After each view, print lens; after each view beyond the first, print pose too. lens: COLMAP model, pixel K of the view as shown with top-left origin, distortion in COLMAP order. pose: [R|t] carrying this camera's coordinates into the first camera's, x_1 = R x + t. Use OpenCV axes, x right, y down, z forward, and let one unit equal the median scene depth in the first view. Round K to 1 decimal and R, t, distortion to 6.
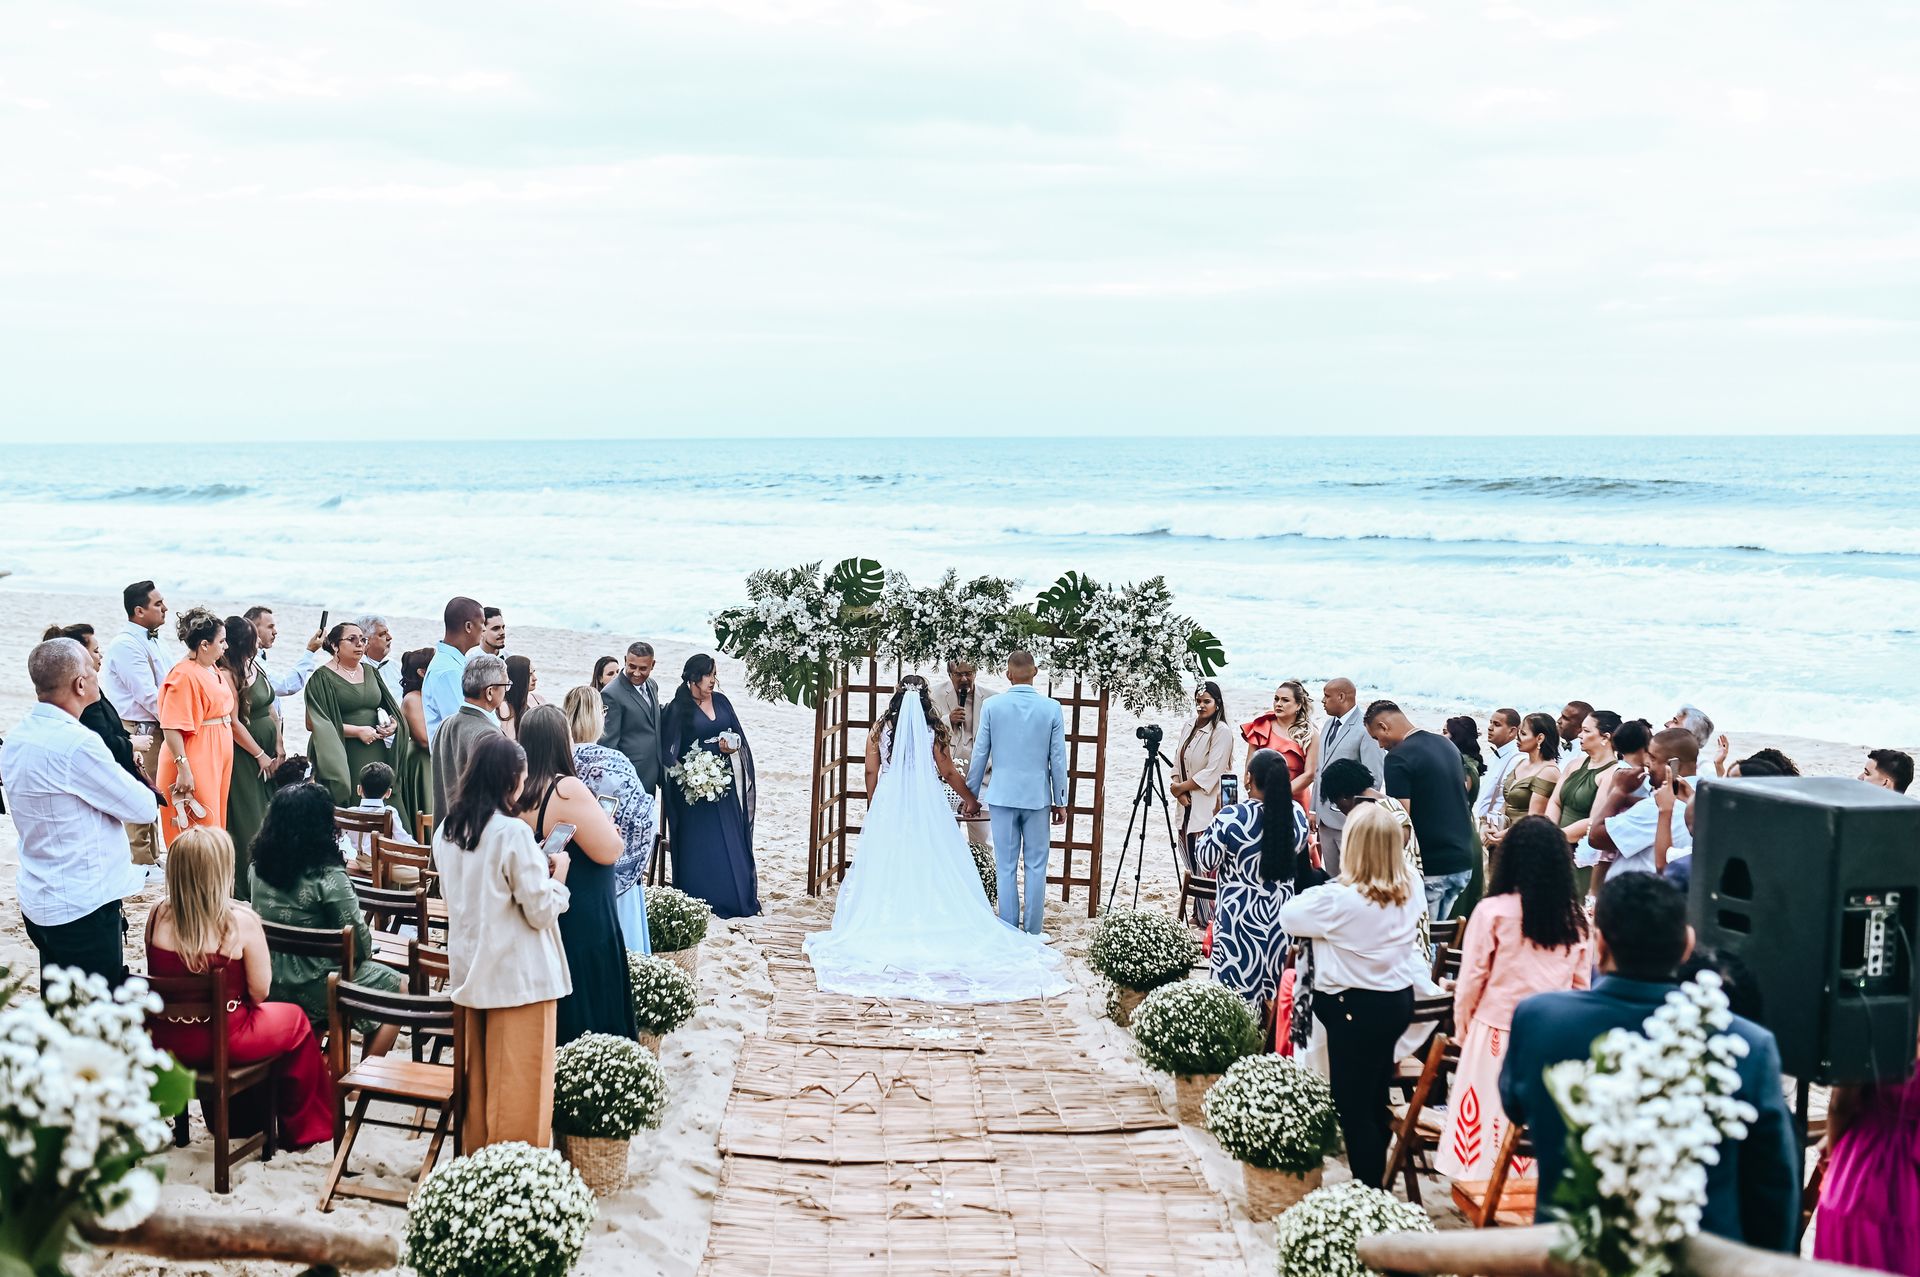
lens RADIAL K [[1622.5, 0, 960.0], [0, 1622.5, 638.5], [0, 0, 1]] dist [-0.025784, 0.010115]
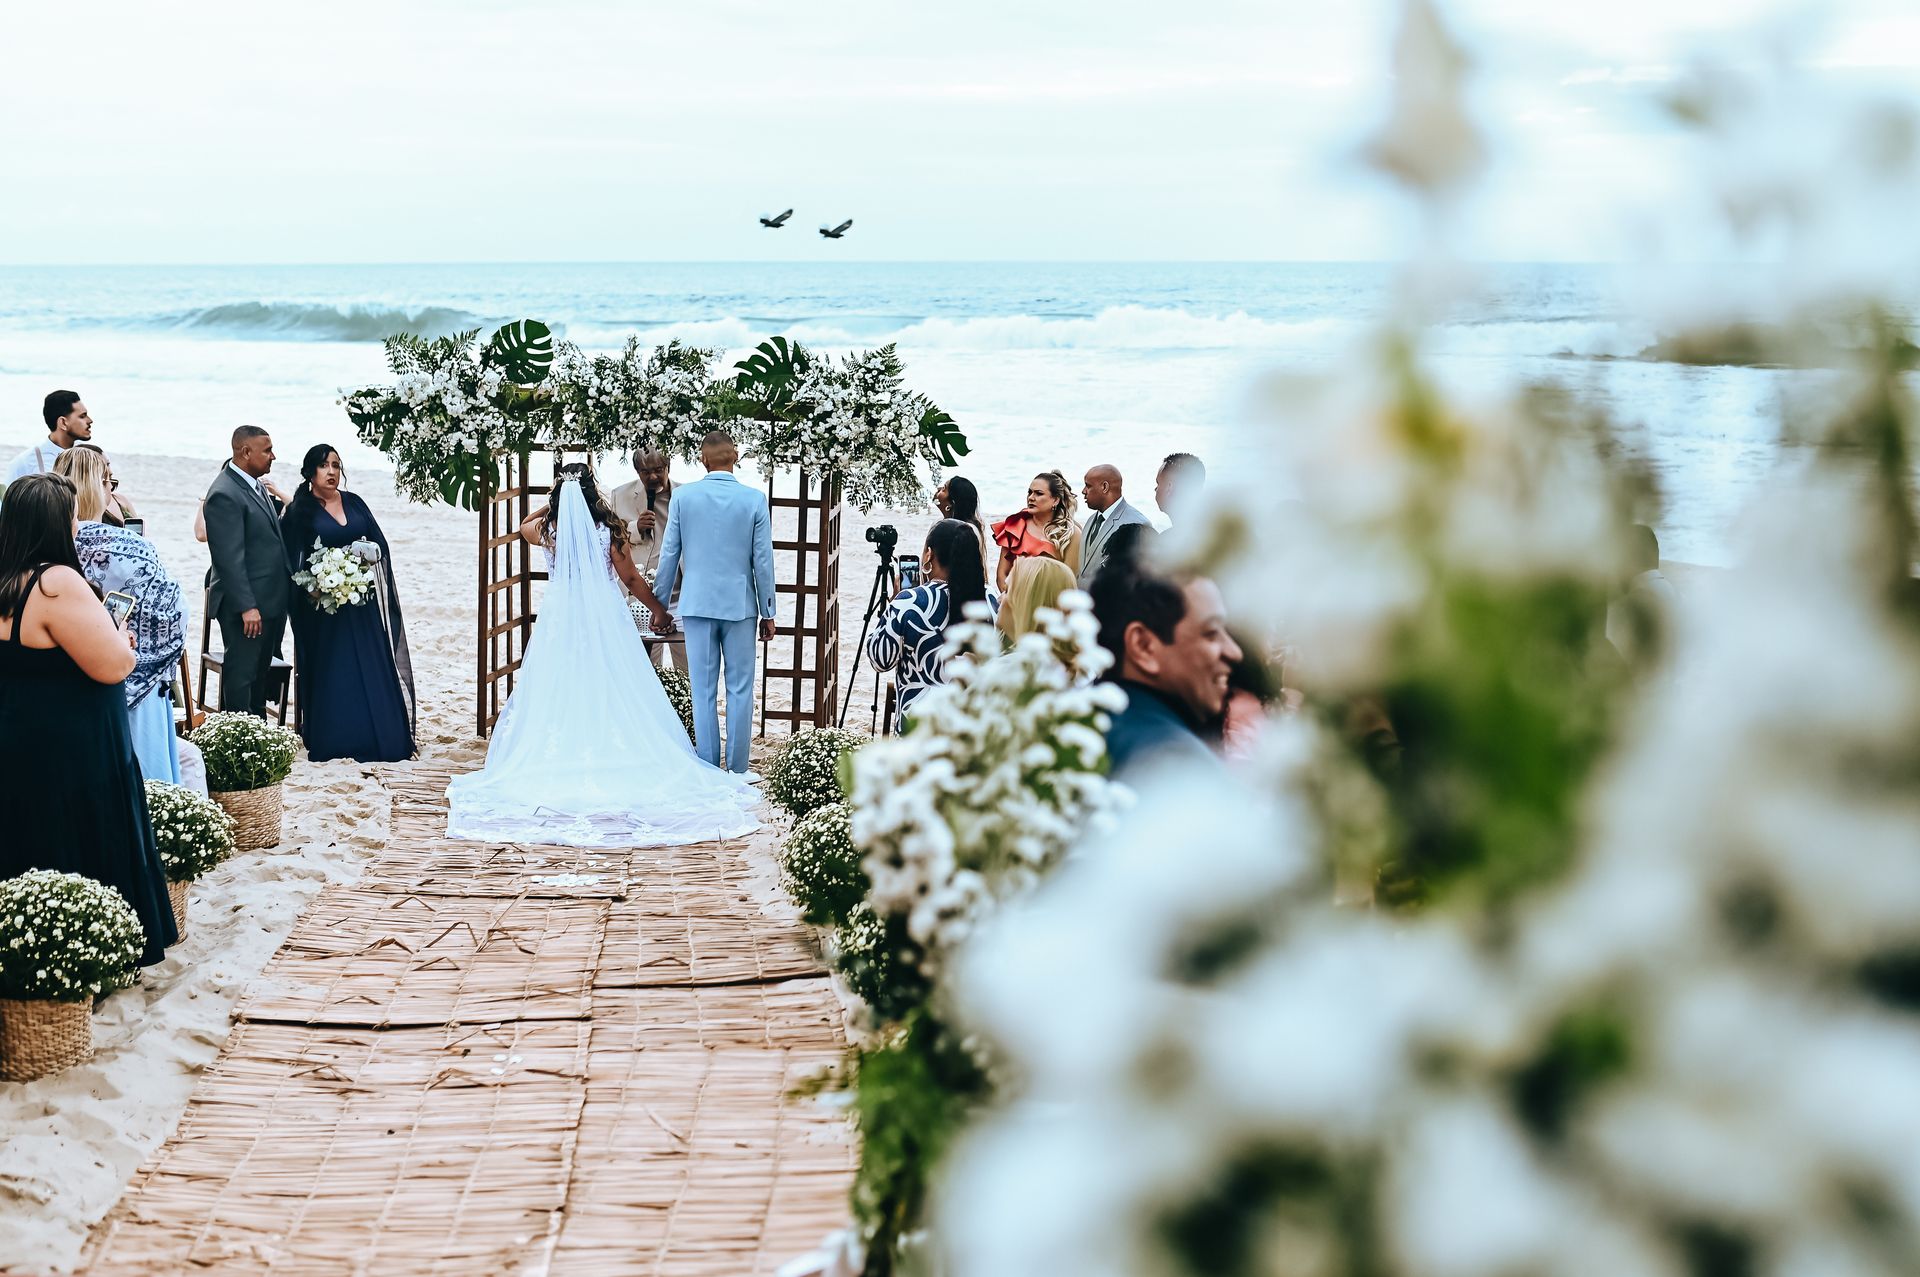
lens RADIAL K [[1807.7, 0, 991.2], [0, 1807.7, 640.9], [0, 0, 1]] dist [-0.048458, 0.067490]
pose [[0.995459, -0.015212, 0.093964, 0.109463], [0.007808, 0.996870, 0.078667, 0.051551], [-0.094867, -0.077576, 0.992463, 0.081924]]
